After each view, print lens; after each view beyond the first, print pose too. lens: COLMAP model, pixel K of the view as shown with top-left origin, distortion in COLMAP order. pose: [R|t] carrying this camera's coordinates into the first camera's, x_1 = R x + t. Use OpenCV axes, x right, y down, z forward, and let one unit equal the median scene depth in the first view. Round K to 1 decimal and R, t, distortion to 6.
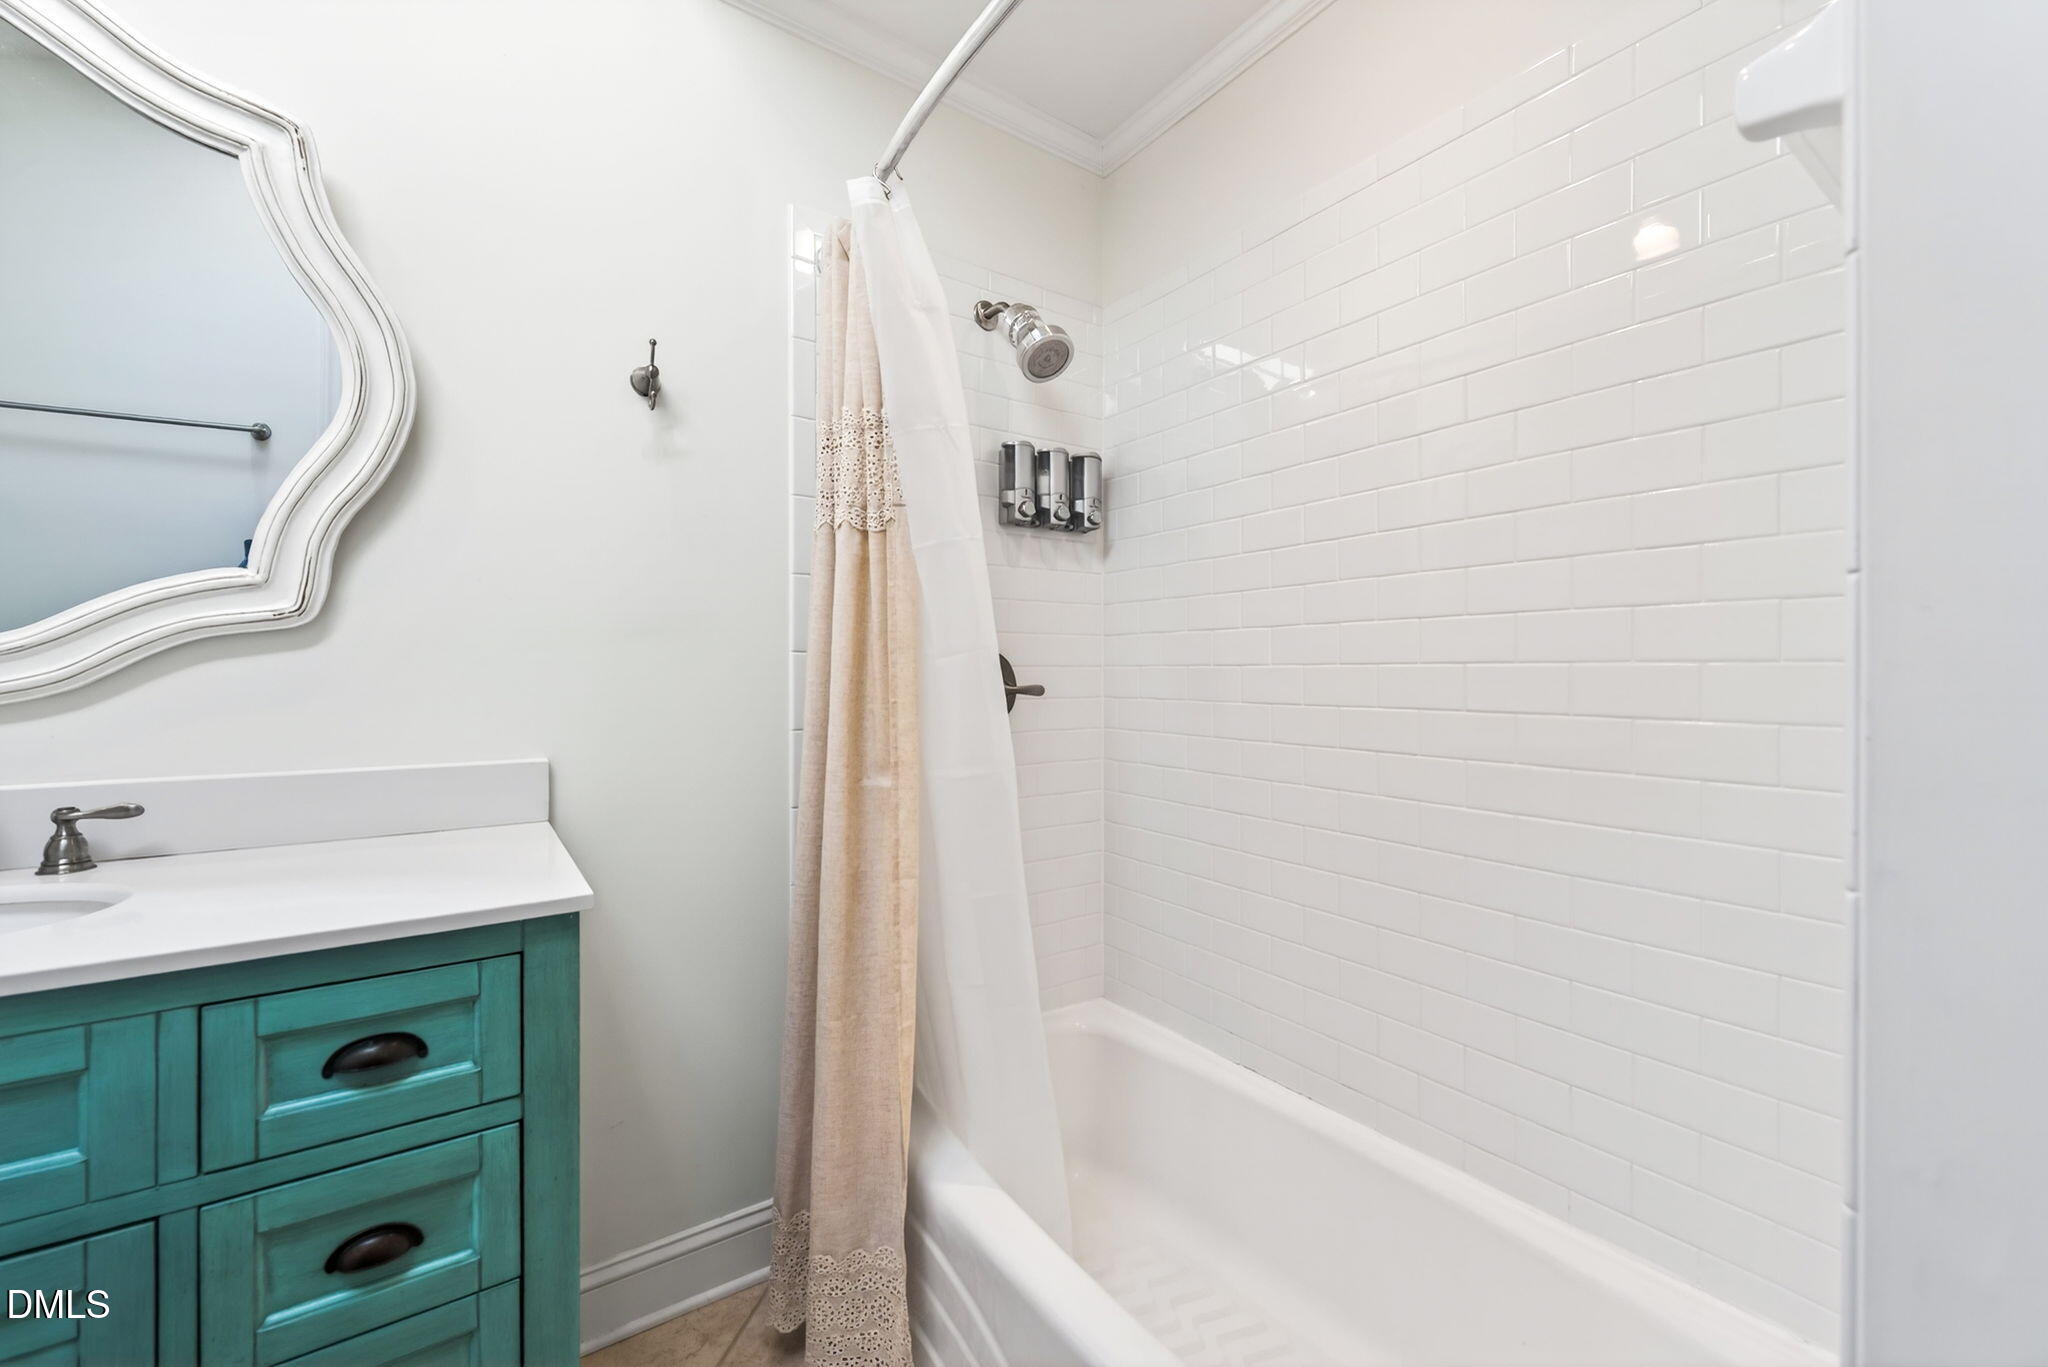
lens RADIAL K [[883.0, 0, 1056.5], [0, 883.0, 674.7], [0, 0, 1]] dist [0.001480, -0.000853]
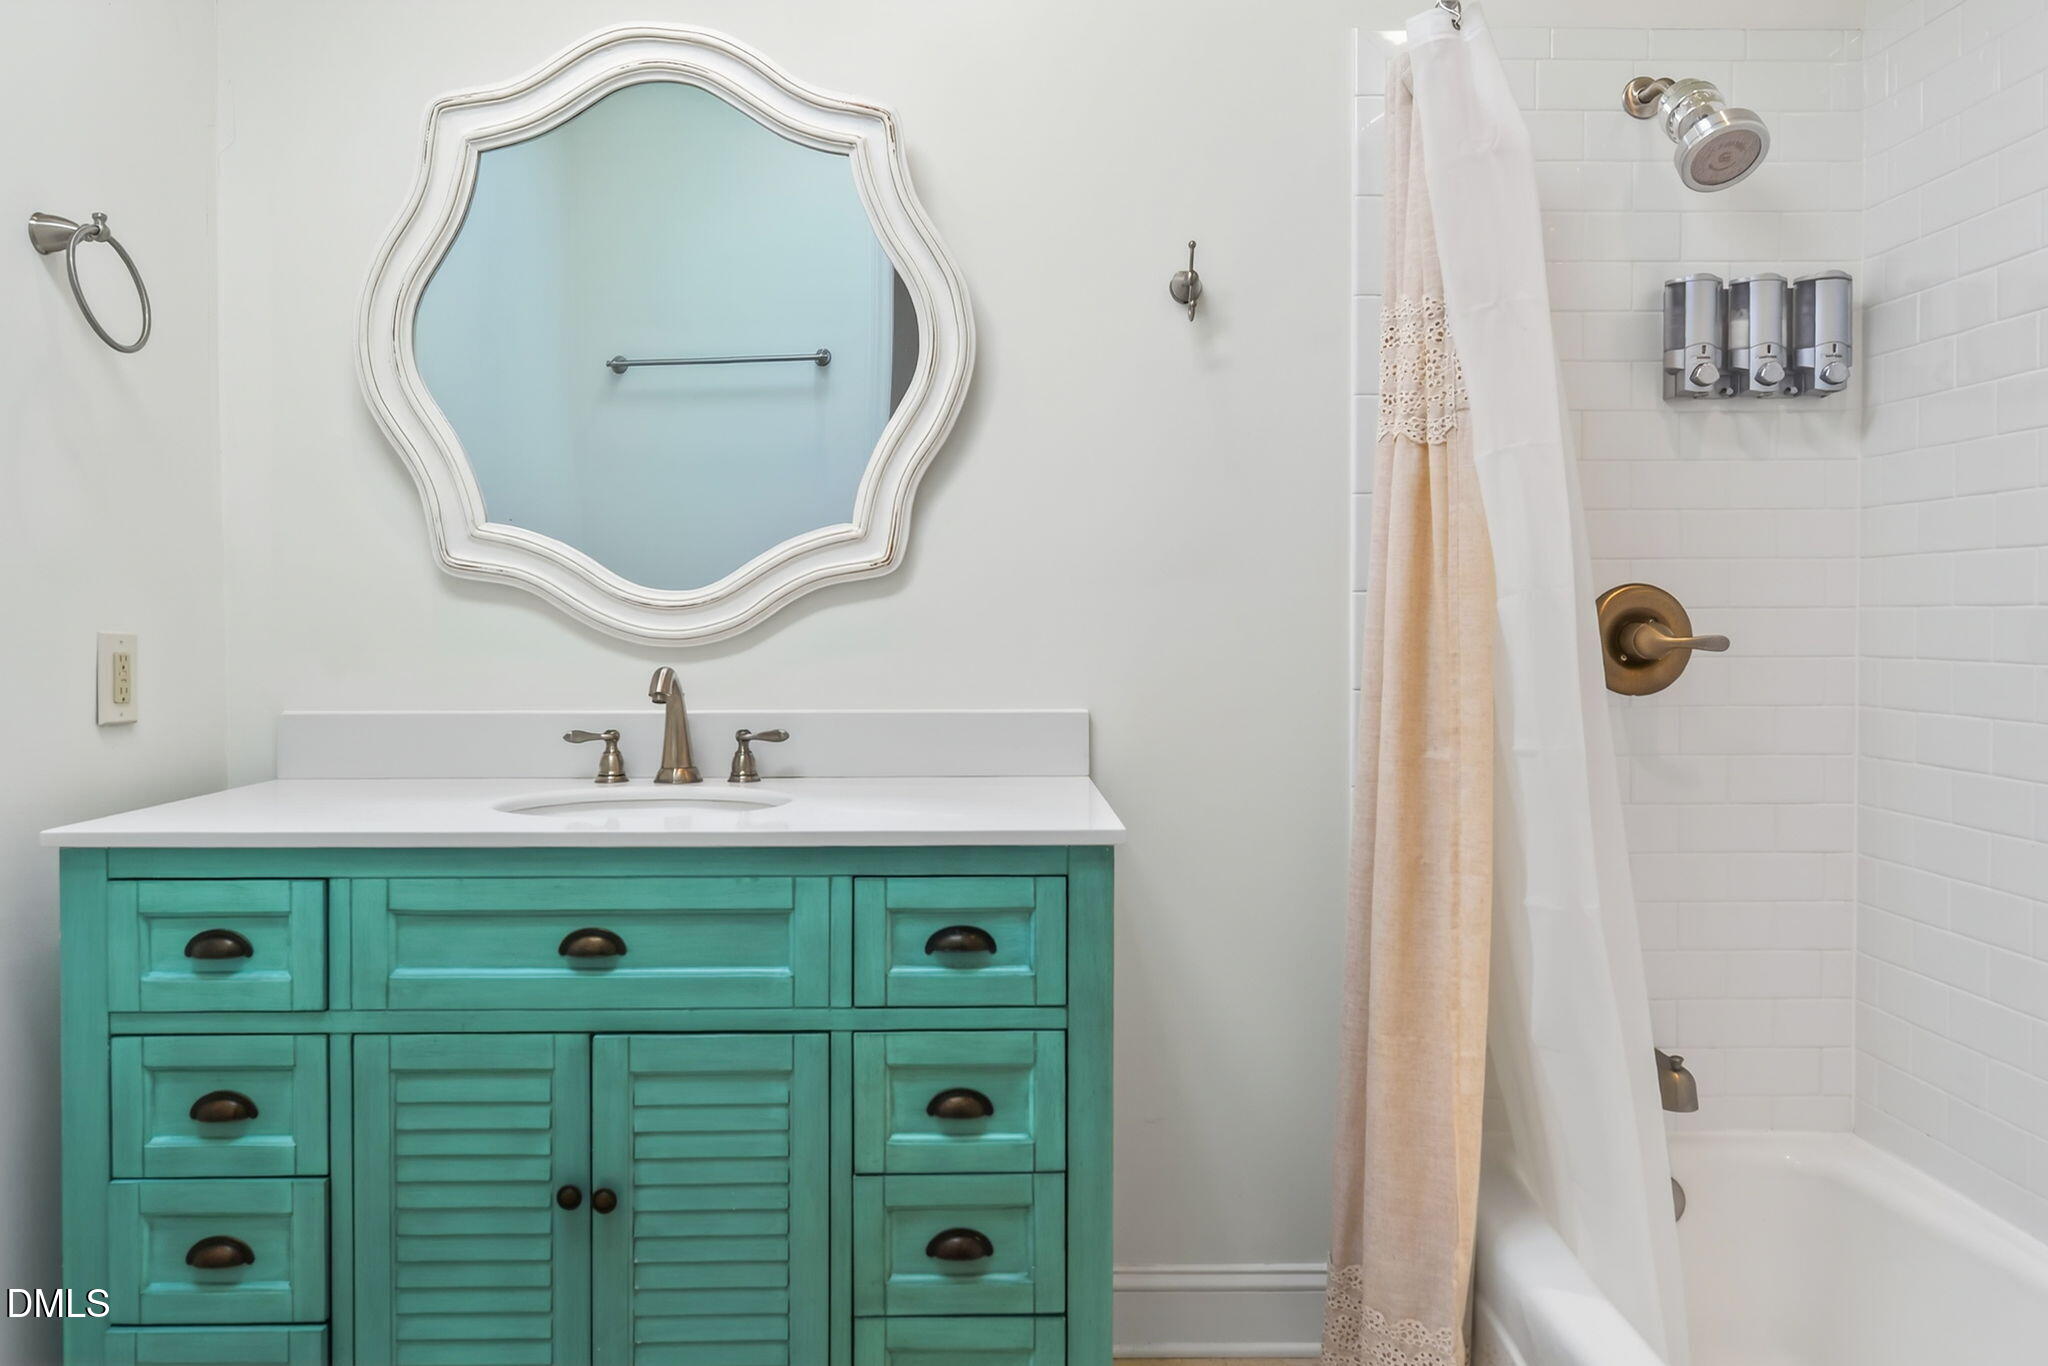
lens RADIAL K [[714.4, 0, 1036.2], [0, 714.4, 645.4], [0, 0, 1]] dist [-0.000490, -0.000421]
pose [[0.828125, 0.020869, -0.560154, -0.154586], [0.000040, 0.999305, 0.037289, -0.000948], [0.560543, -0.030902, 0.827549, 0.268036]]
